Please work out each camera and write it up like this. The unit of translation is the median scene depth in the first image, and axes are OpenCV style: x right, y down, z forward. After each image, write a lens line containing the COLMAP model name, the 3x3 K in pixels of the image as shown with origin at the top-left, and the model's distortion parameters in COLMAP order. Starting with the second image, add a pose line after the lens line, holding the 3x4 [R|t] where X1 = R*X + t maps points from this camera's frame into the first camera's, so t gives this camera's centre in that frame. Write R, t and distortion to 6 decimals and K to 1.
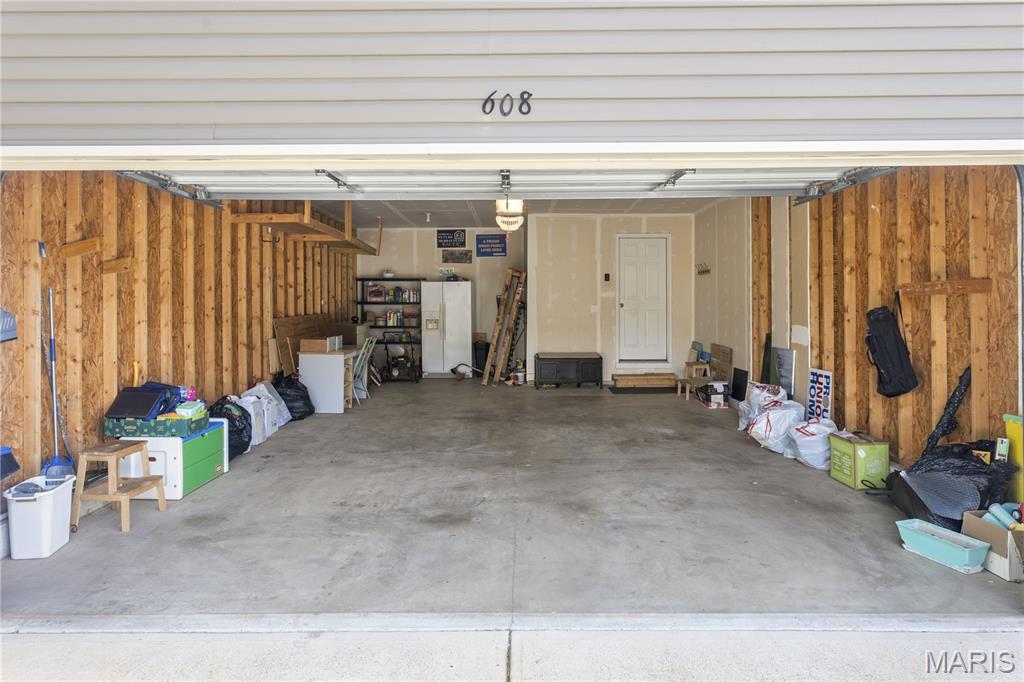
lens RADIAL K [[652.4, 0, 513.5], [0, 652.4, 335.3], [0, 0, 1]] dist [-0.005486, 0.006563]
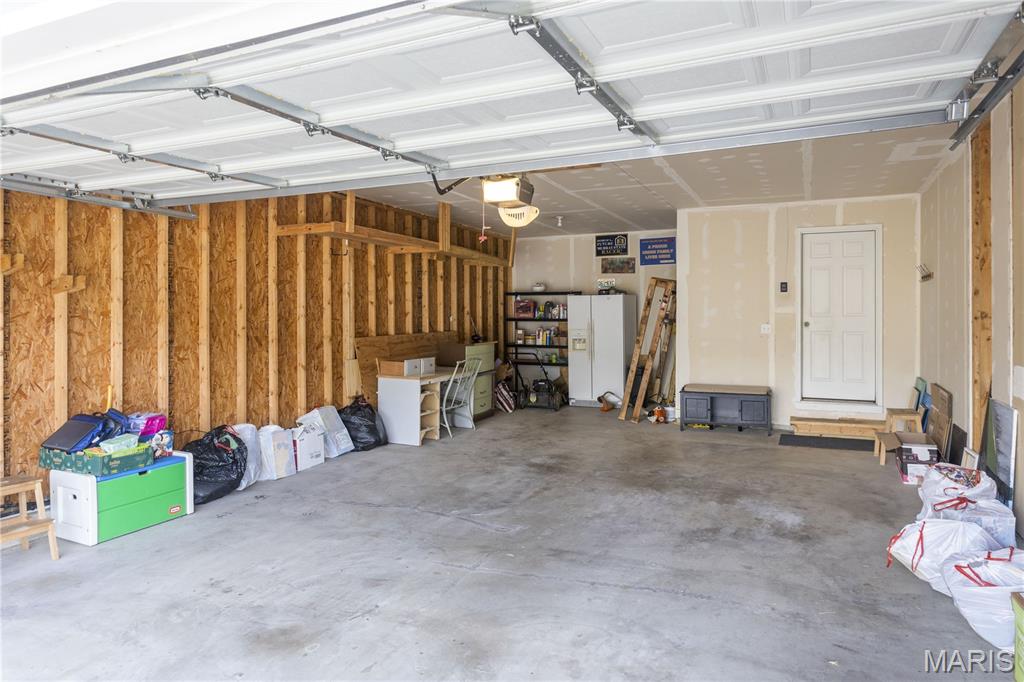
lens RADIAL K [[652.4, 0, 510.3], [0, 652.4, 339.8], [0, 0, 1]] dist [-0.005486, 0.006563]
pose [[0.911300, 0.016161, -0.411426, 0.166730], [-0.021562, 0.999731, -0.008488, -0.015275], [0.411179, 0.016606, 0.911404, 0.189880]]
